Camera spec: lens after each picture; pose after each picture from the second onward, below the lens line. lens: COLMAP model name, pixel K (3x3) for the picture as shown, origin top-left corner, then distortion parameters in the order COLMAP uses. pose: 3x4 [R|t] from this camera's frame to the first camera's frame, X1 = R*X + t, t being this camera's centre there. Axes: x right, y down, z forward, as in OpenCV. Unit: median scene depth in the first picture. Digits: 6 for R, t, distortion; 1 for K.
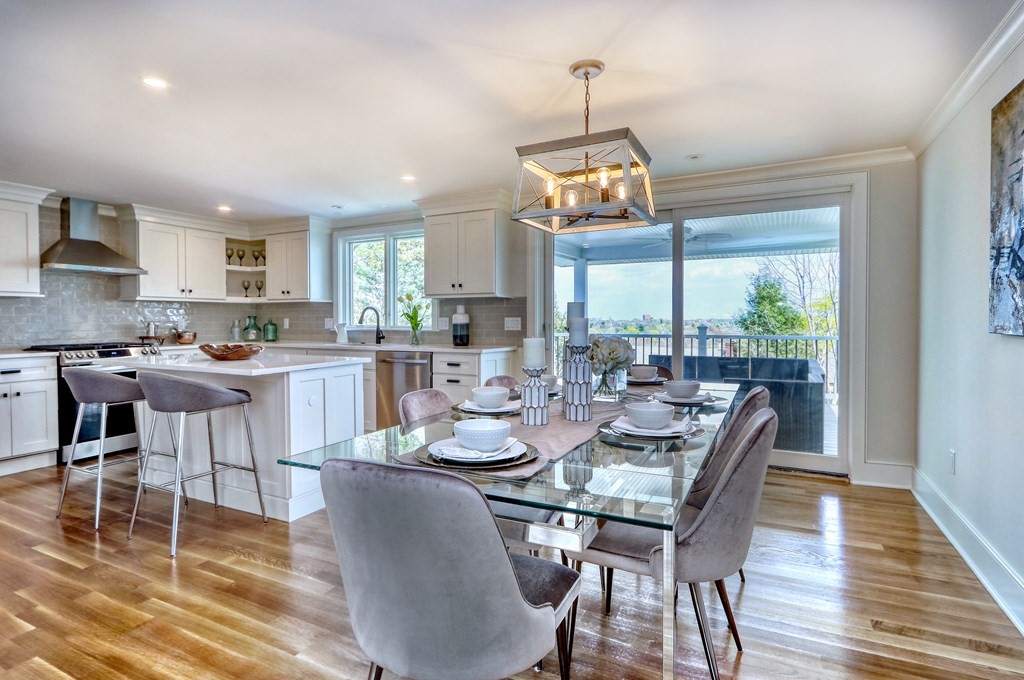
lens RADIAL K [[519.5, 0, 507.6], [0, 519.5, 332.6], [0, 0, 1]] dist [0.001542, 0.000556]
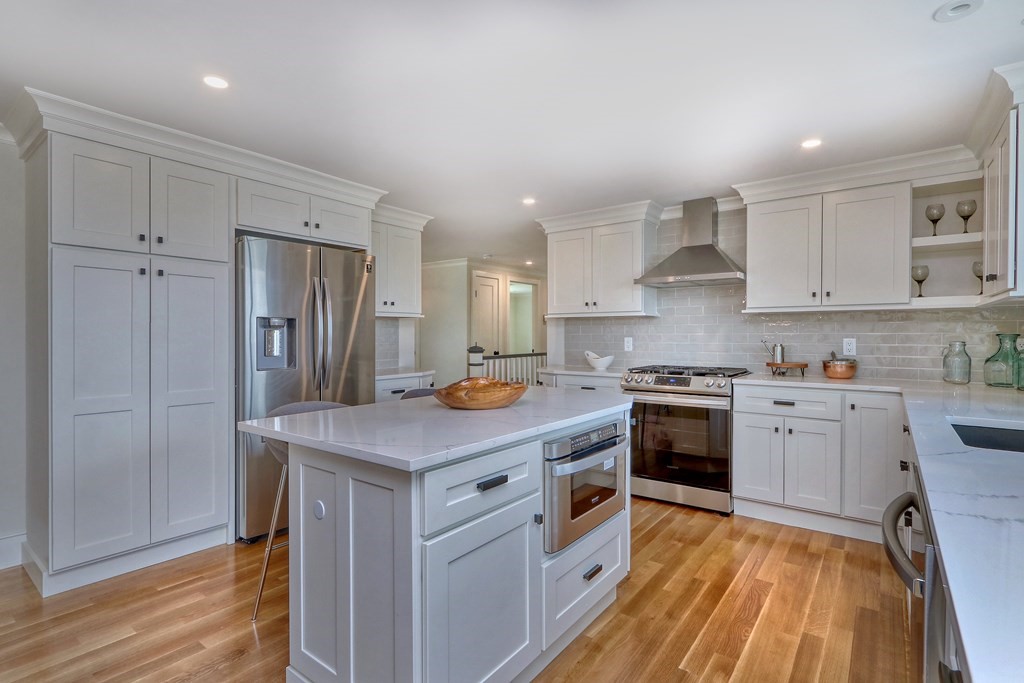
lens RADIAL K [[519.5, 0, 507.6], [0, 519.5, 334.1], [0, 0, 1]] dist [0.001542, 0.000556]
pose [[-0.181721, -0.000221, -0.983350, 0.063605], [-0.029183, 0.999561, 0.005168, -0.025103], [0.982917, 0.029636, -0.181647, 0.753915]]
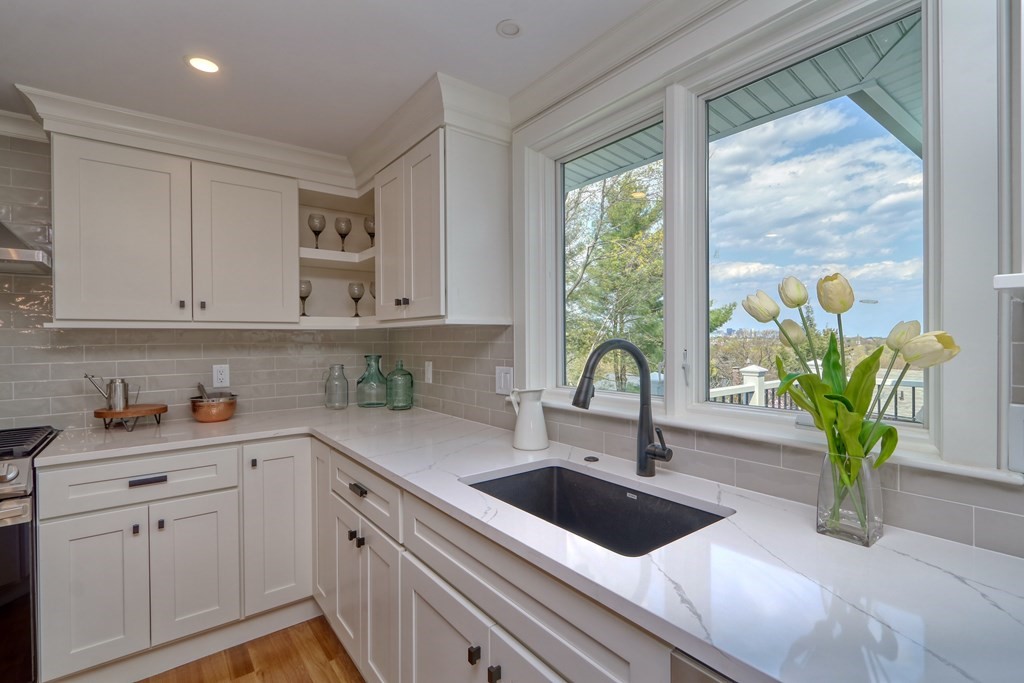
lens RADIAL K [[468.5, 0, 508.2], [0, 468.5, 339.8], [0, 0, 1]] dist [0.000869, 0.000410]
pose [[0.898678, -0.004173, -0.438588, -0.213450], [-0.006653, 0.999710, -0.023145, -0.044253], [0.438558, 0.023718, 0.898390, 0.774632]]
